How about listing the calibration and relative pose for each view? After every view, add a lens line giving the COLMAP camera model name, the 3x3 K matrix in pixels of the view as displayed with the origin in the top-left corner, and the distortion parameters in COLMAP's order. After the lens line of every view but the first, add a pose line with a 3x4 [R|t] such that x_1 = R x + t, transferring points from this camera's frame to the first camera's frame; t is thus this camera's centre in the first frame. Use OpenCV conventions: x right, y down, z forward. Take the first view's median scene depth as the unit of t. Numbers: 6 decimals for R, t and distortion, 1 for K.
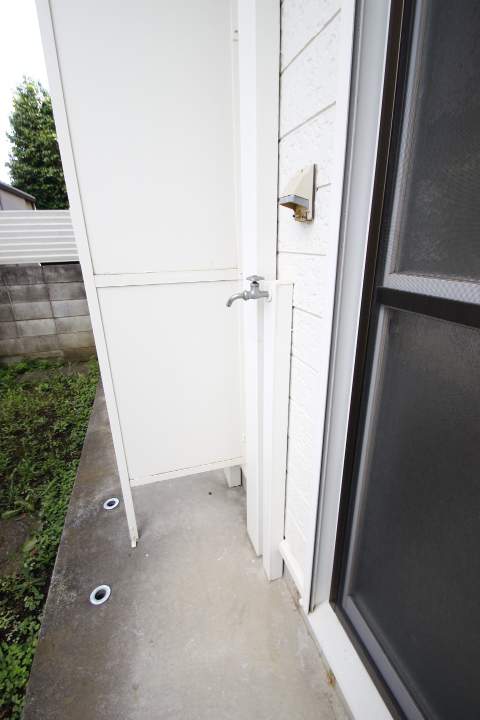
lens RADIAL K [[332.8, 0, 244.7], [0, 332.8, 360.8], [0, 0, 1]] dist [-0.014614, -0.001265]
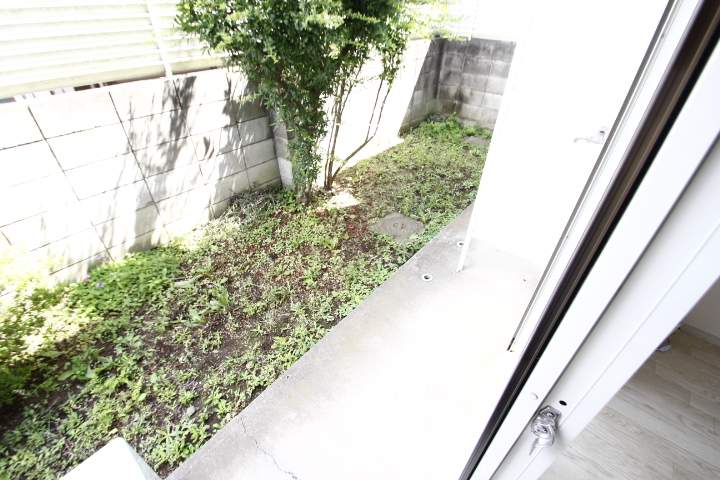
lens RADIAL K [[332.8, 0, 355.3], [0, 332.8, 242.0], [0, 0, 1]] dist [-0.014614, -0.001265]
pose [[0.527310, 0.537662, -0.657924, 0.222981], [-0.317408, 0.842917, 0.434445, -0.048004], [0.788160, -0.020257, 0.615137, -0.199699]]
